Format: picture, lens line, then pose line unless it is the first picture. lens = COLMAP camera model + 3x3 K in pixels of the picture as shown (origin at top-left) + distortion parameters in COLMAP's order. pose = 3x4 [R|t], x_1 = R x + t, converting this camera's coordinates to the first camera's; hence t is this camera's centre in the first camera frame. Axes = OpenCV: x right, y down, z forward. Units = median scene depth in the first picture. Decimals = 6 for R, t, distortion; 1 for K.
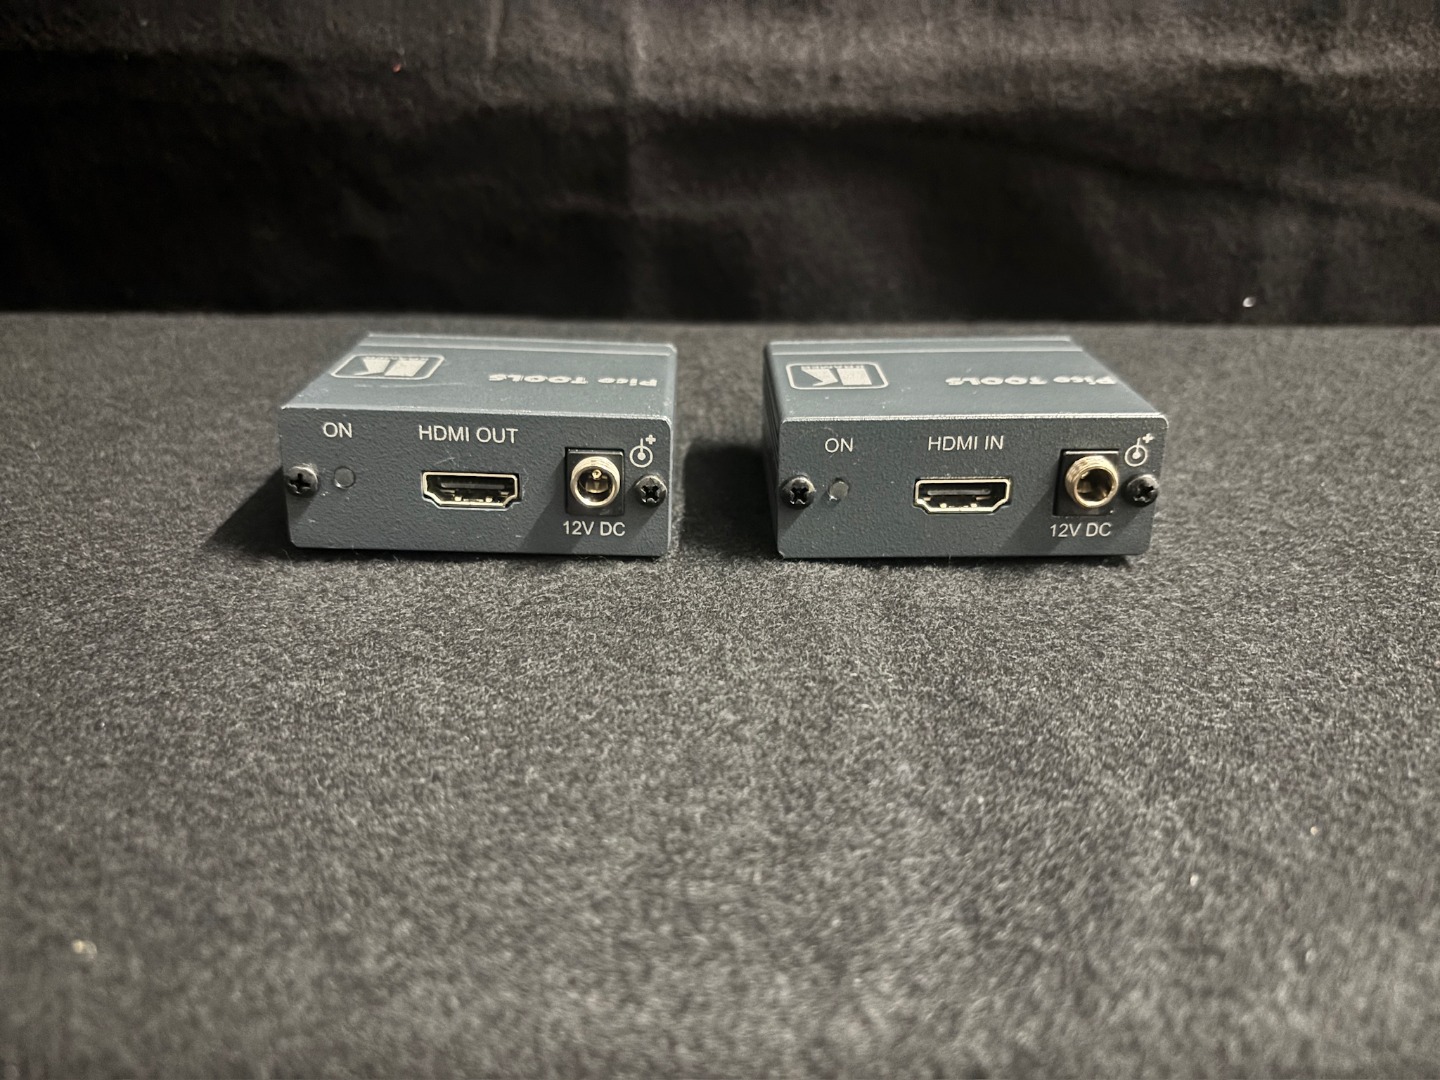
lens RADIAL K [[1133.2, 0, 712.3], [0, 1133.2, 576.7], [0, 0, 1]] dist [-0.025305, -0.002734]
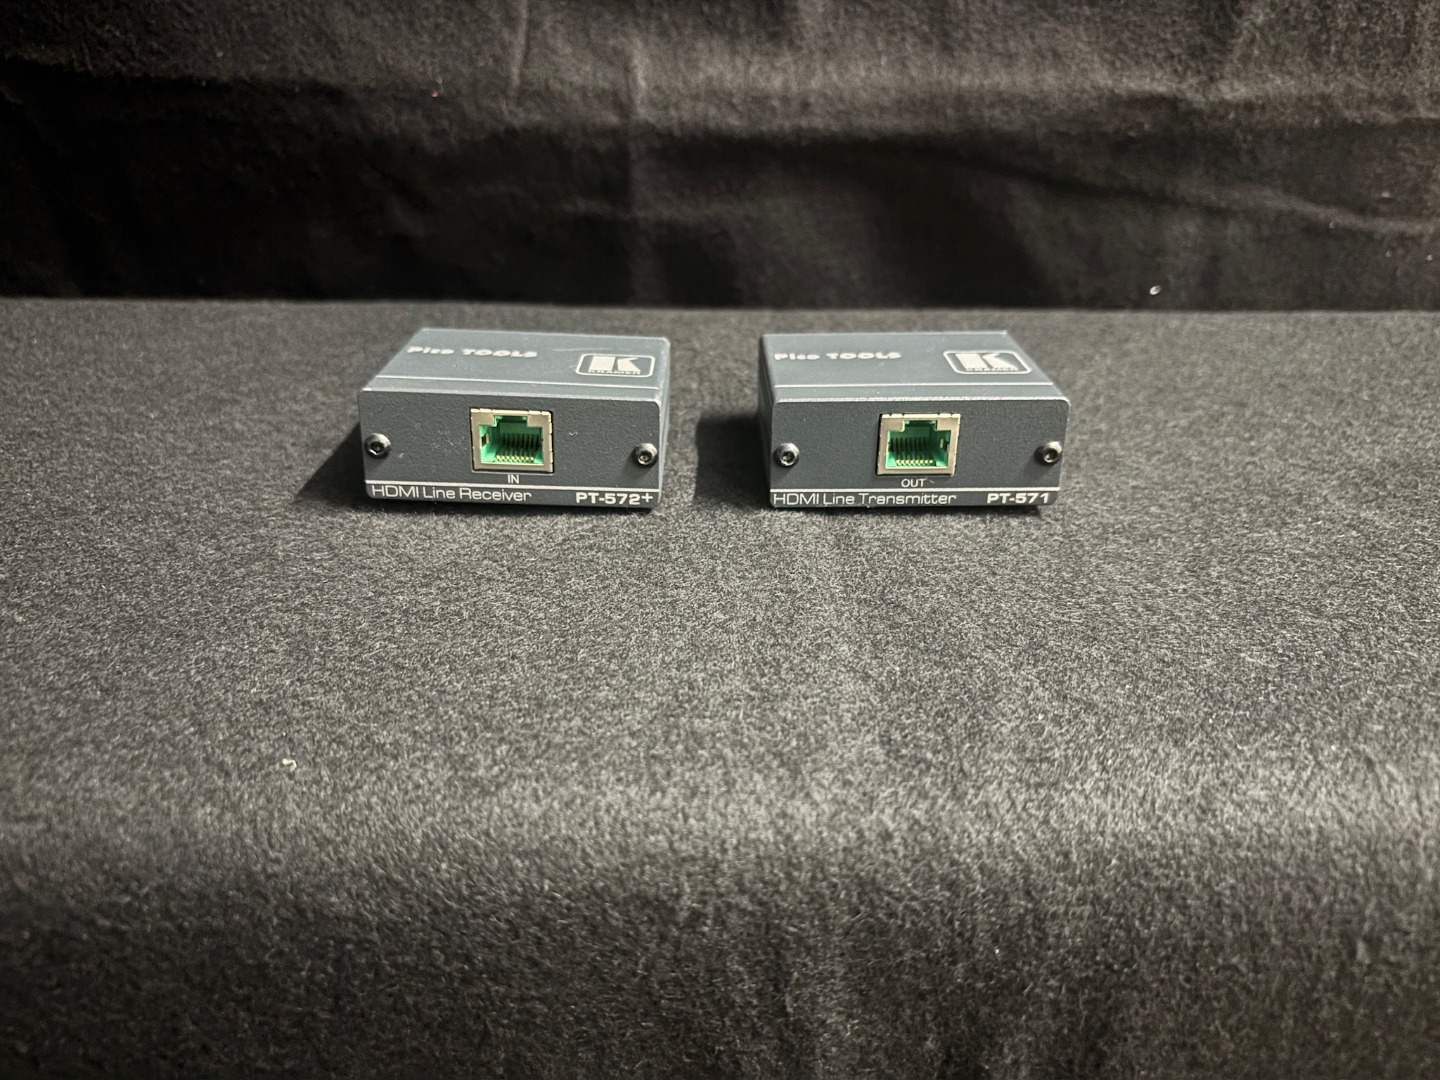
lens RADIAL K [[1133.2, 0, 709.9], [0, 1133.2, 564.6], [0, 0, 1]] dist [0.001767, -0.031089]
pose [[0.999917, -0.004005, 0.012276, -0.010287], [0.003695, 0.999676, 0.025180, 0.017361], [-0.012373, -0.025132, 0.999608, -0.261213]]
